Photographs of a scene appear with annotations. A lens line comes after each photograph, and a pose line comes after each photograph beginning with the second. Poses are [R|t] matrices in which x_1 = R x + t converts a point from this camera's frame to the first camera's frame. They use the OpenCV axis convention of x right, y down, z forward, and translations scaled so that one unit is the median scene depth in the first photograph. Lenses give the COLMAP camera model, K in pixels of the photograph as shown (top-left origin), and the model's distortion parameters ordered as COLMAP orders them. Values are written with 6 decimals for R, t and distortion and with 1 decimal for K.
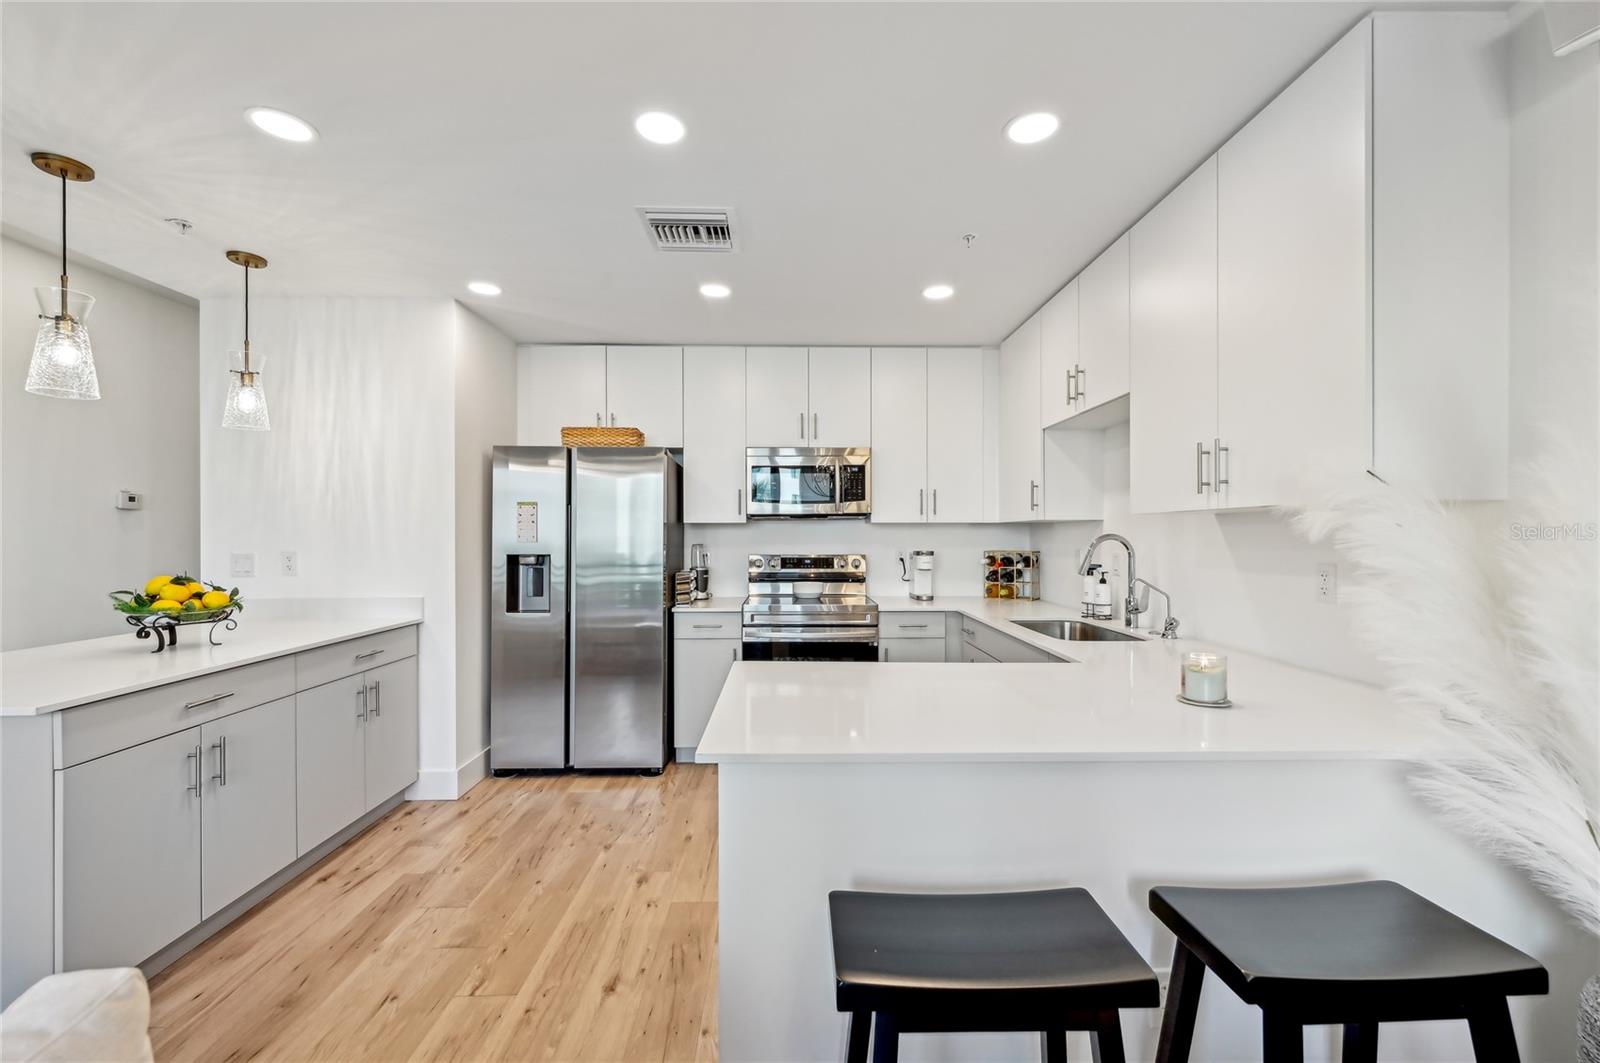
lens RADIAL K [[645.2, 0, 801.2], [0, 645.2, 536.3], [0, 0, 1]] dist [-0.001126, 0.000612]
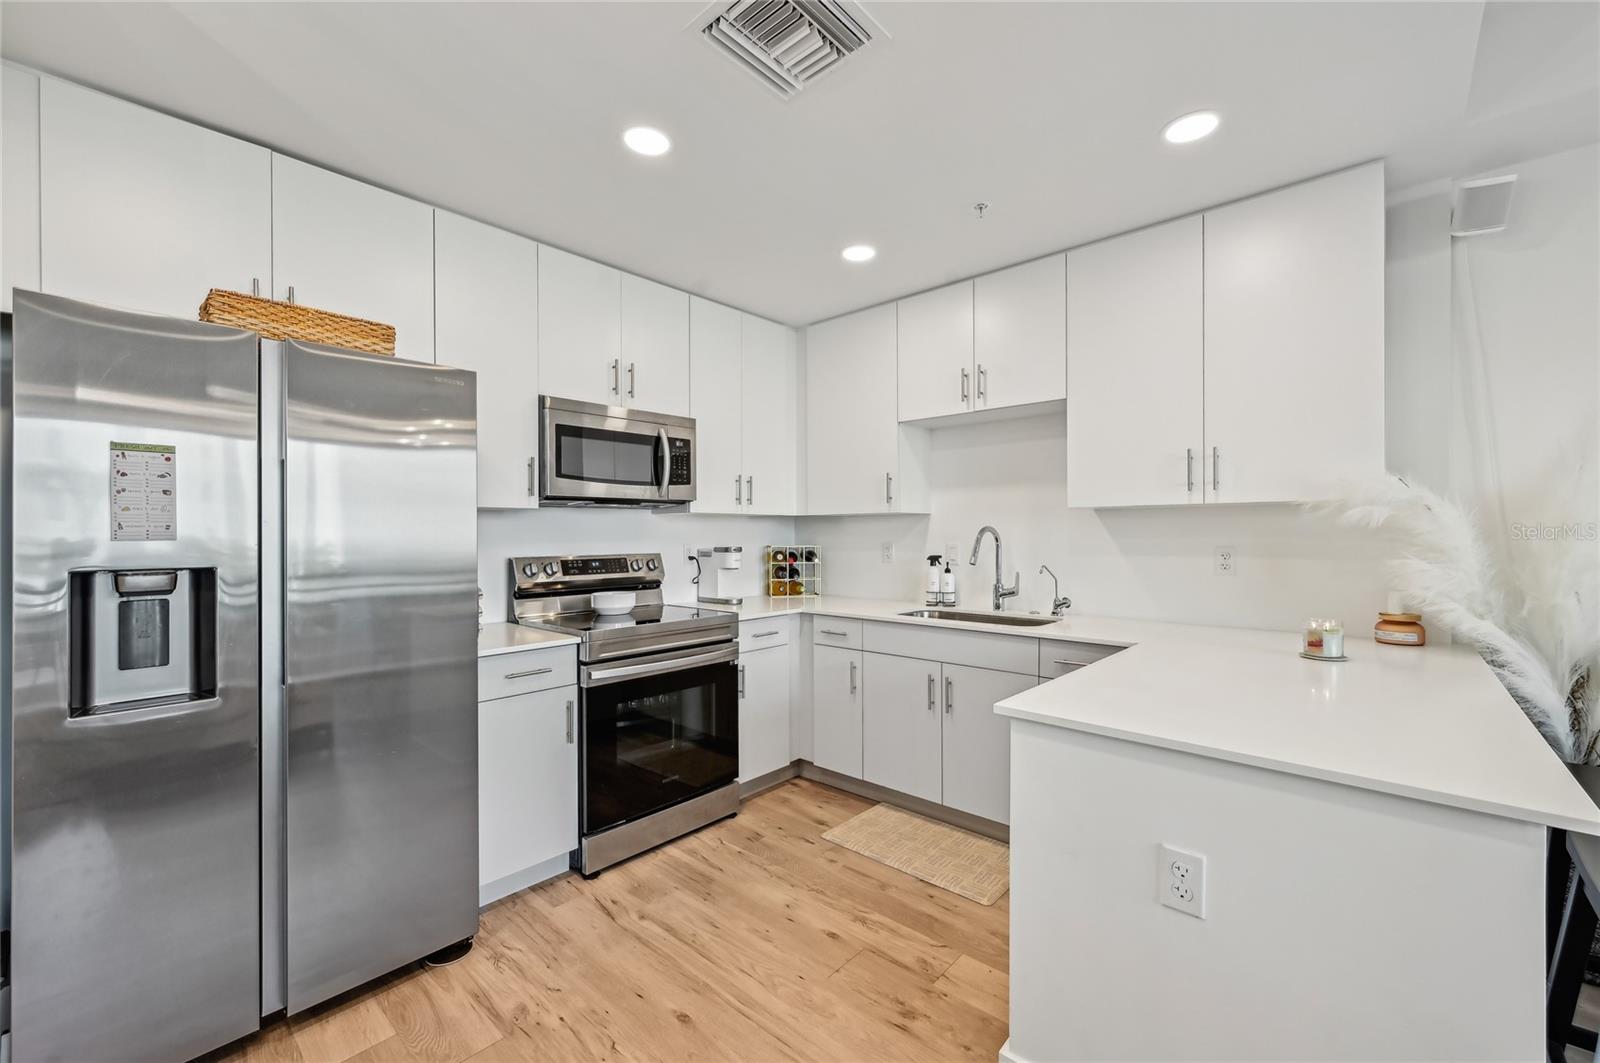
lens RADIAL K [[645.2, 0, 801.8], [0, 645.2, 533.8], [0, 0, 1]] dist [-0.001126, 0.000612]
pose [[0.682311, -0.002760, 0.731056, -0.477543], [0.003444, 0.999994, 0.000561, 0.006810], [-0.731053, 0.002135, 0.682317, 0.437215]]
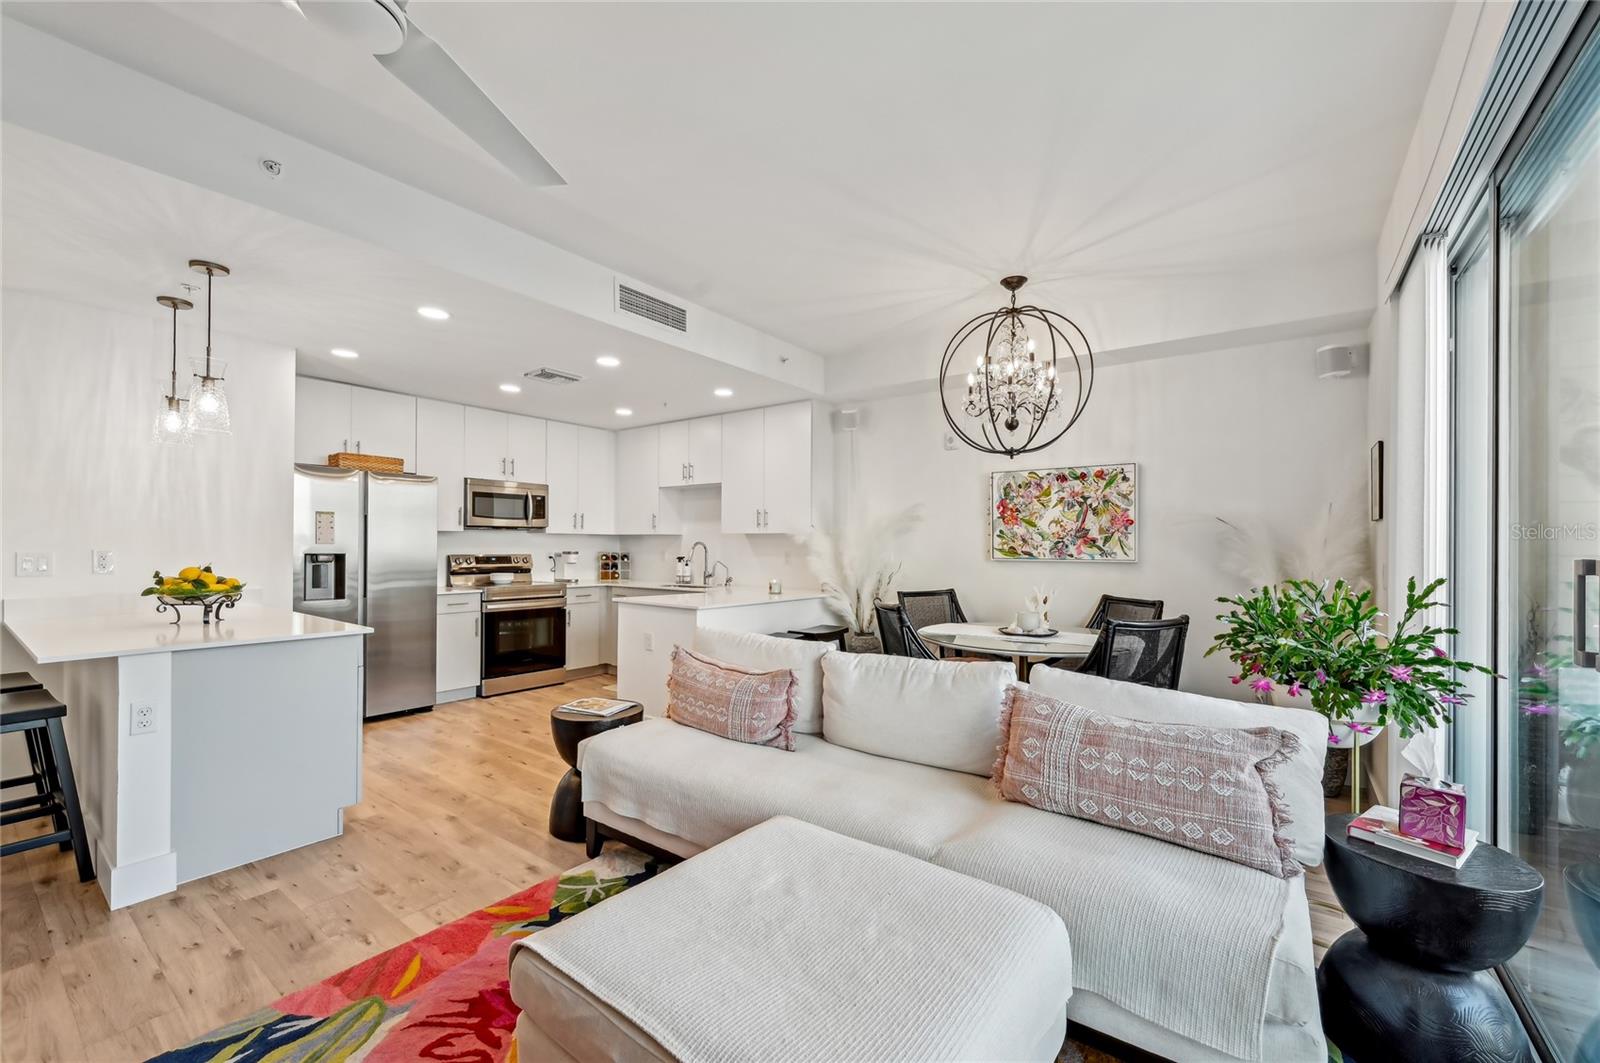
lens RADIAL K [[645.2, 0, 800.1], [0, 645.2, 545.1], [0, 0, 1]] dist [-0.001126, 0.000612]
pose [[0.611995, 0.006123, 0.790838, -0.924882], [-0.006079, 0.999977, -0.003038, 0.010978], [-0.790838, -0.002948, 0.612018, -0.537693]]
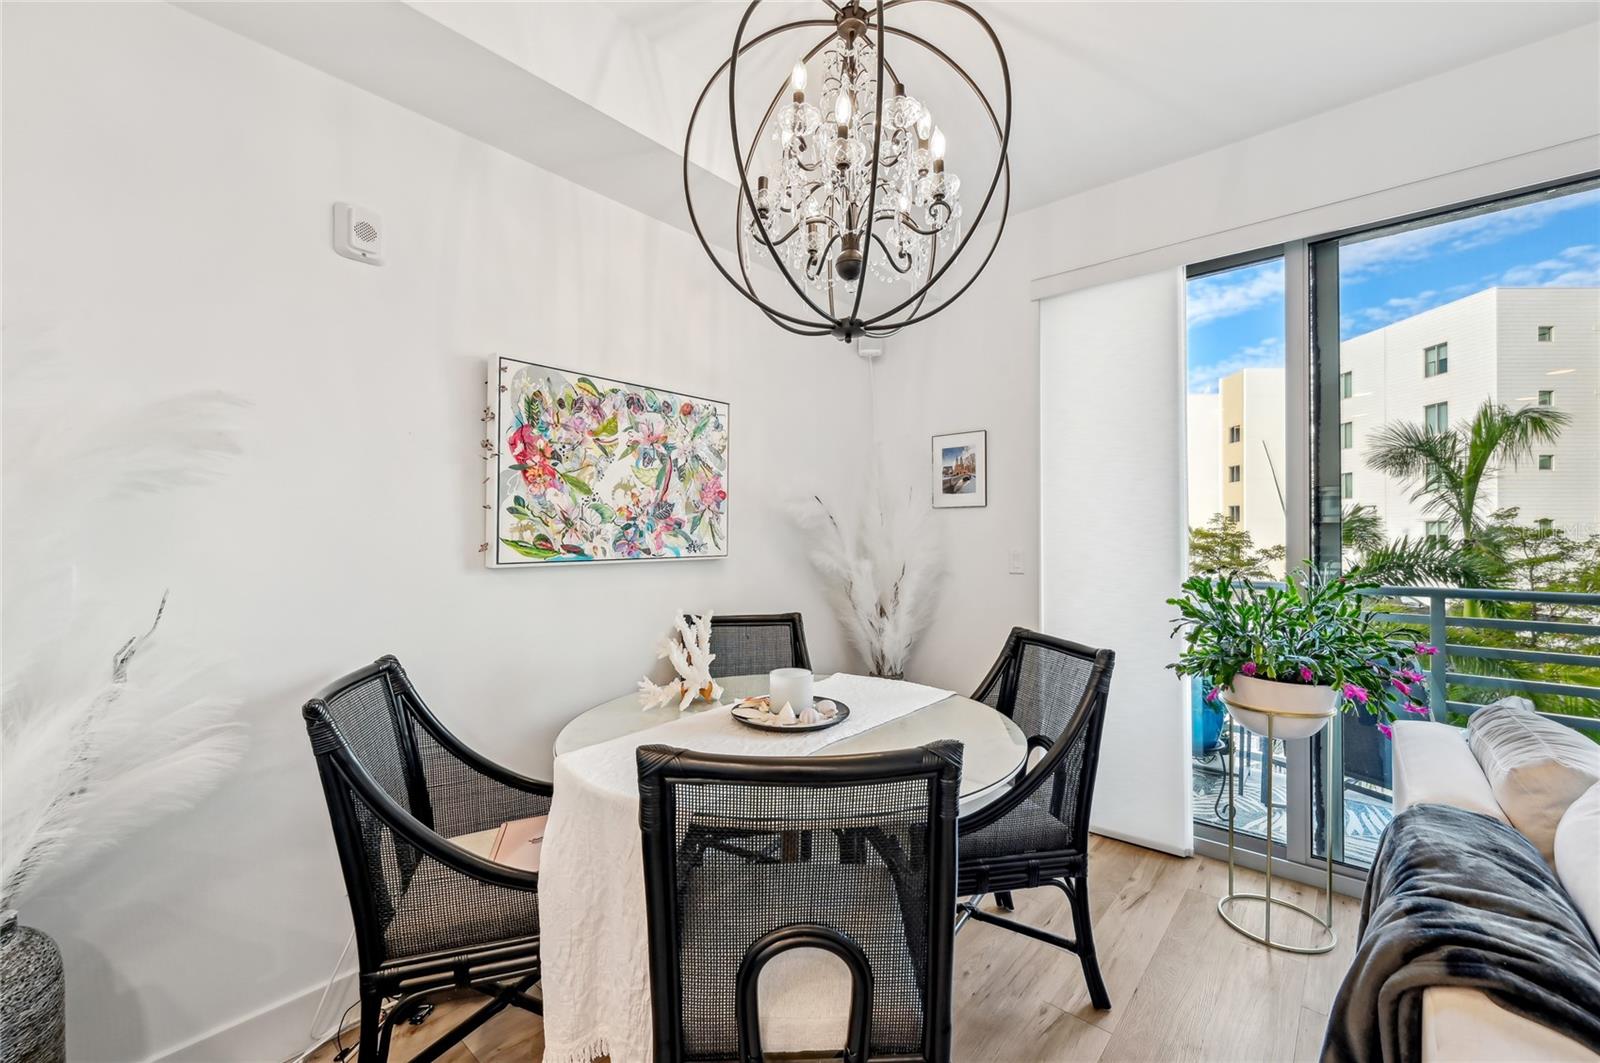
lens RADIAL K [[645.2, 0, 803.4], [0, 645.2, 531.3], [0, 0, 1]] dist [-0.001126, 0.000612]
pose [[-0.737633, 0.005979, 0.675176, -0.125004], [0.002476, 0.999978, -0.006150, 0.007743], [-0.675198, -0.002864, -0.737631, 0.264187]]
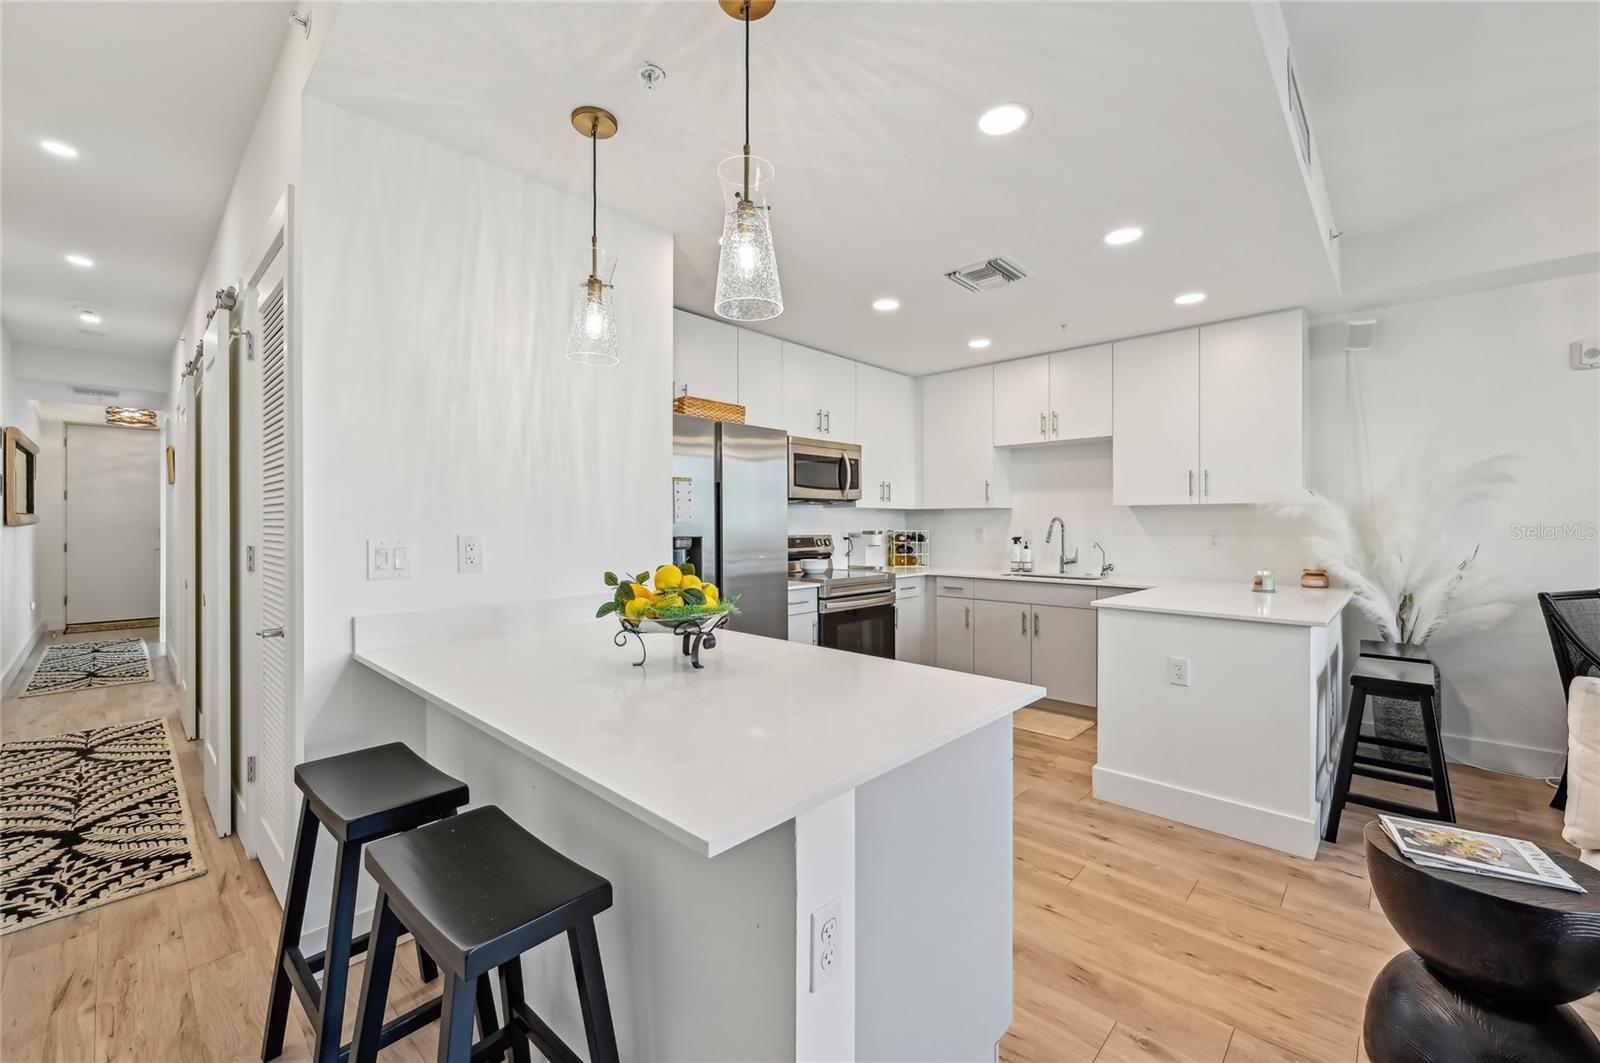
lens RADIAL K [[645.2, 0, 801.5], [0, 645.2, 525.1], [0, 0, 1]] dist [-0.001126, 0.000612]
pose [[0.698093, -0.002264, 0.716003, -1.025950], [0.000331, 0.999996, 0.002840, 0.010588], [-0.716007, -0.001746, 0.698091, 0.290309]]
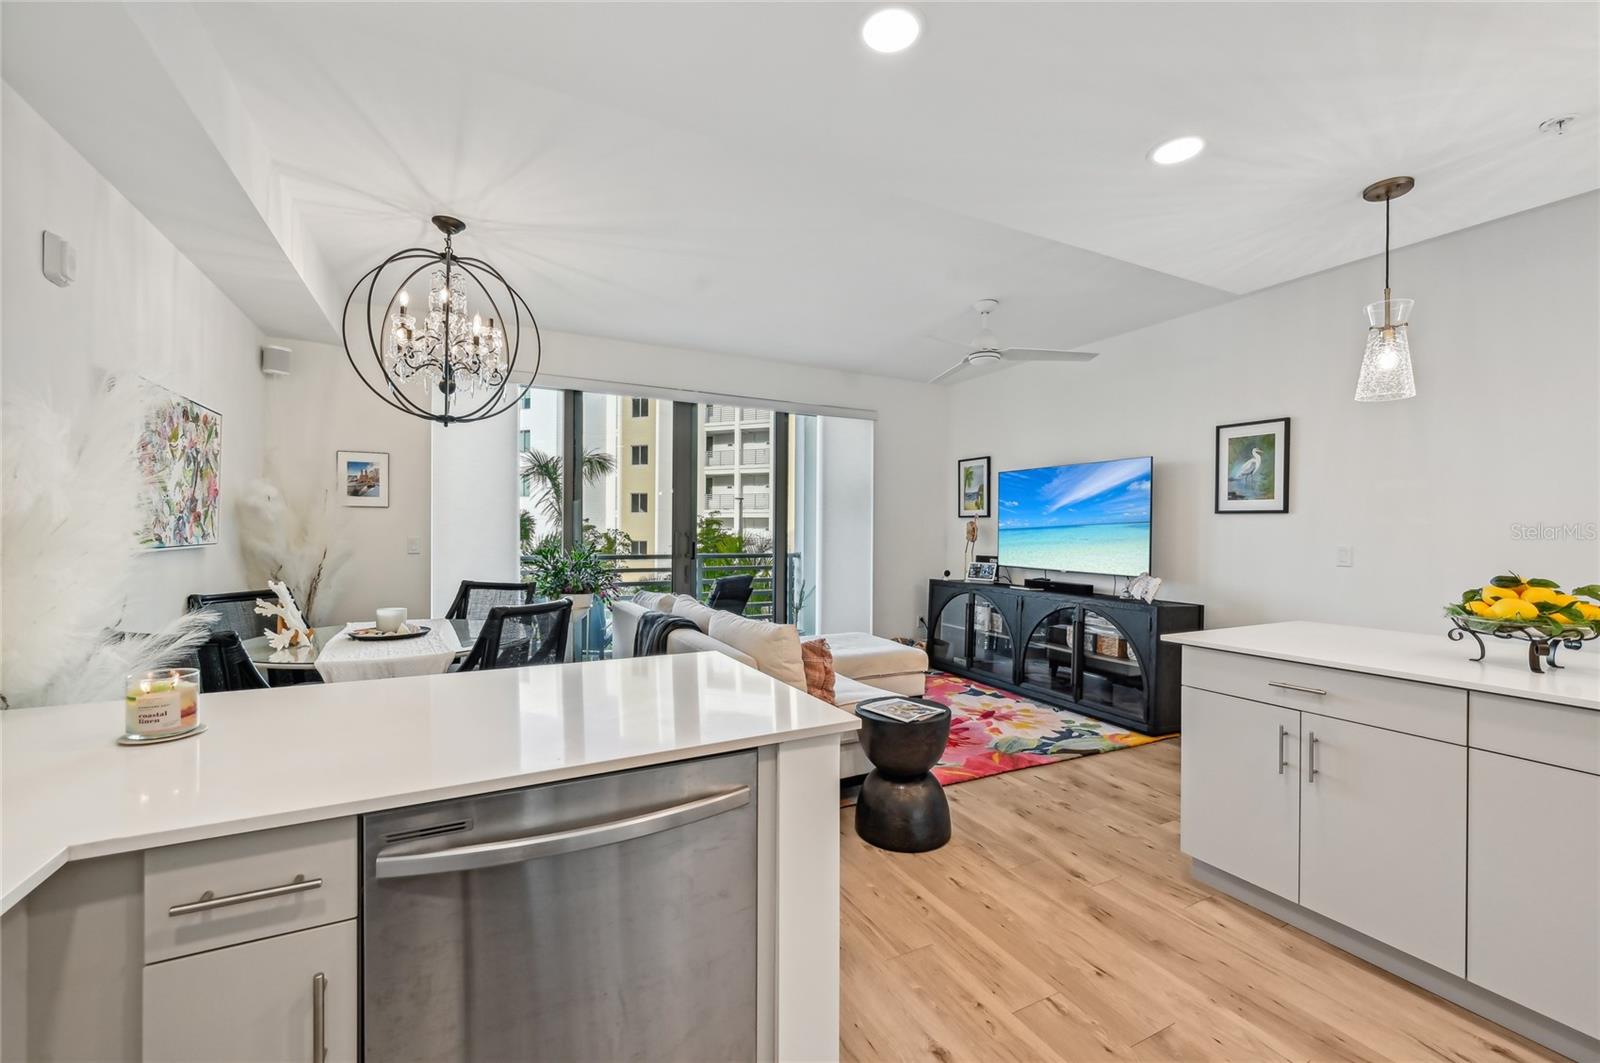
lens RADIAL K [[645.2, 0, 801.2], [0, 645.2, 530.1], [0, 0, 1]] dist [-0.001126, 0.000612]
pose [[-0.896114, -0.004895, -0.443797, 0.146606], [-0.006720, 0.999974, 0.002539, 0.004761], [0.443773, 0.005258, -0.896124, 0.982270]]
